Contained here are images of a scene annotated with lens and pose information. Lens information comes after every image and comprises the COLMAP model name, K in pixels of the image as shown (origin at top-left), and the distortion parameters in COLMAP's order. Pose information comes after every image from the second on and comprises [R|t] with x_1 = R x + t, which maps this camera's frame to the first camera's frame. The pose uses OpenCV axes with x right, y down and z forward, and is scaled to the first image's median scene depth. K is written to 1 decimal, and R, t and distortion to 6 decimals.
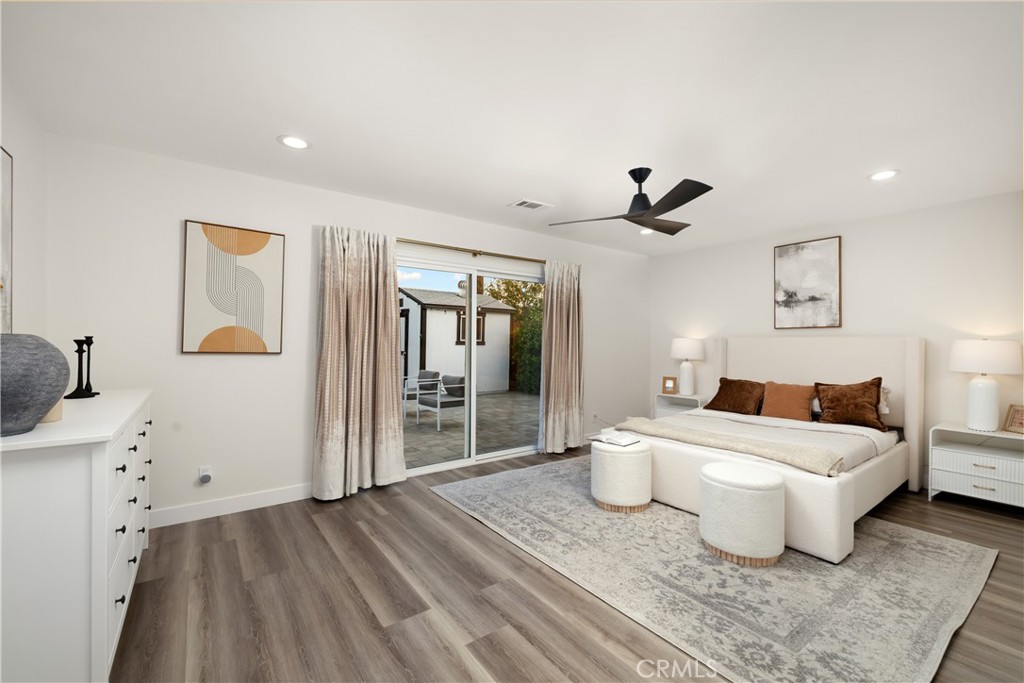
lens RADIAL K [[424.7, 0, 512.9], [0, 424.7, 343.9], [0, 0, 1]] dist [0.000138, 0.000067]
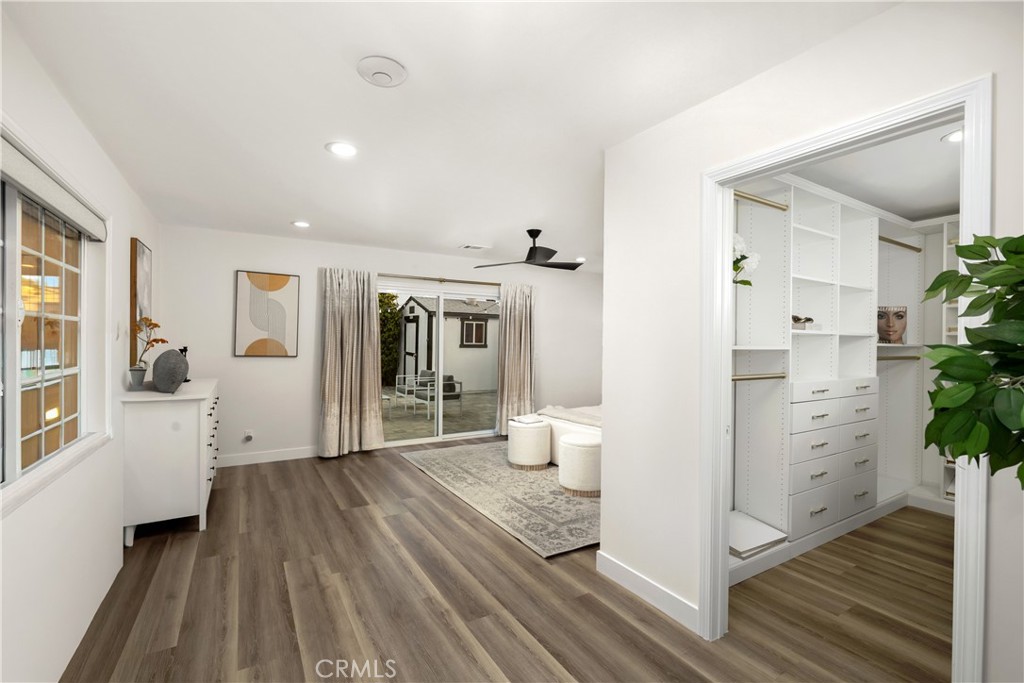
lens RADIAL K [[450.5, 0, 514.0], [0, 450.5, 345.4], [0, 0, 1]] dist [-0.010565, 0.000013]
pose [[0.995604, 0.002508, -0.093627, 0.373054], [-0.002291, 0.999994, 0.002427, -0.023361], [0.093632, -0.002202, 0.995604, -0.512366]]
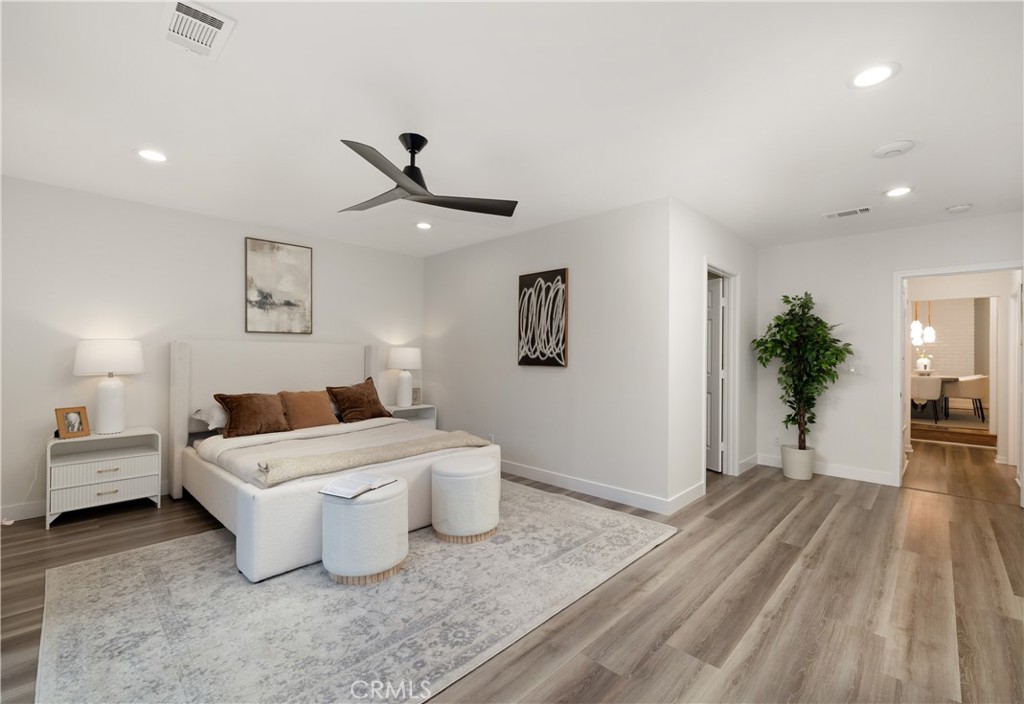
lens RADIAL K [[440.3, 0, 537.1], [0, 440.3, 345.4], [0, 0, 1]] dist [-0.007256, -0.002307]
pose [[-0.189745, 0.016753, 0.981691, -0.575945], [-0.000390, 0.999853, -0.017139, 0.010579], [-0.981833, -0.003635, -0.189710, 0.917091]]
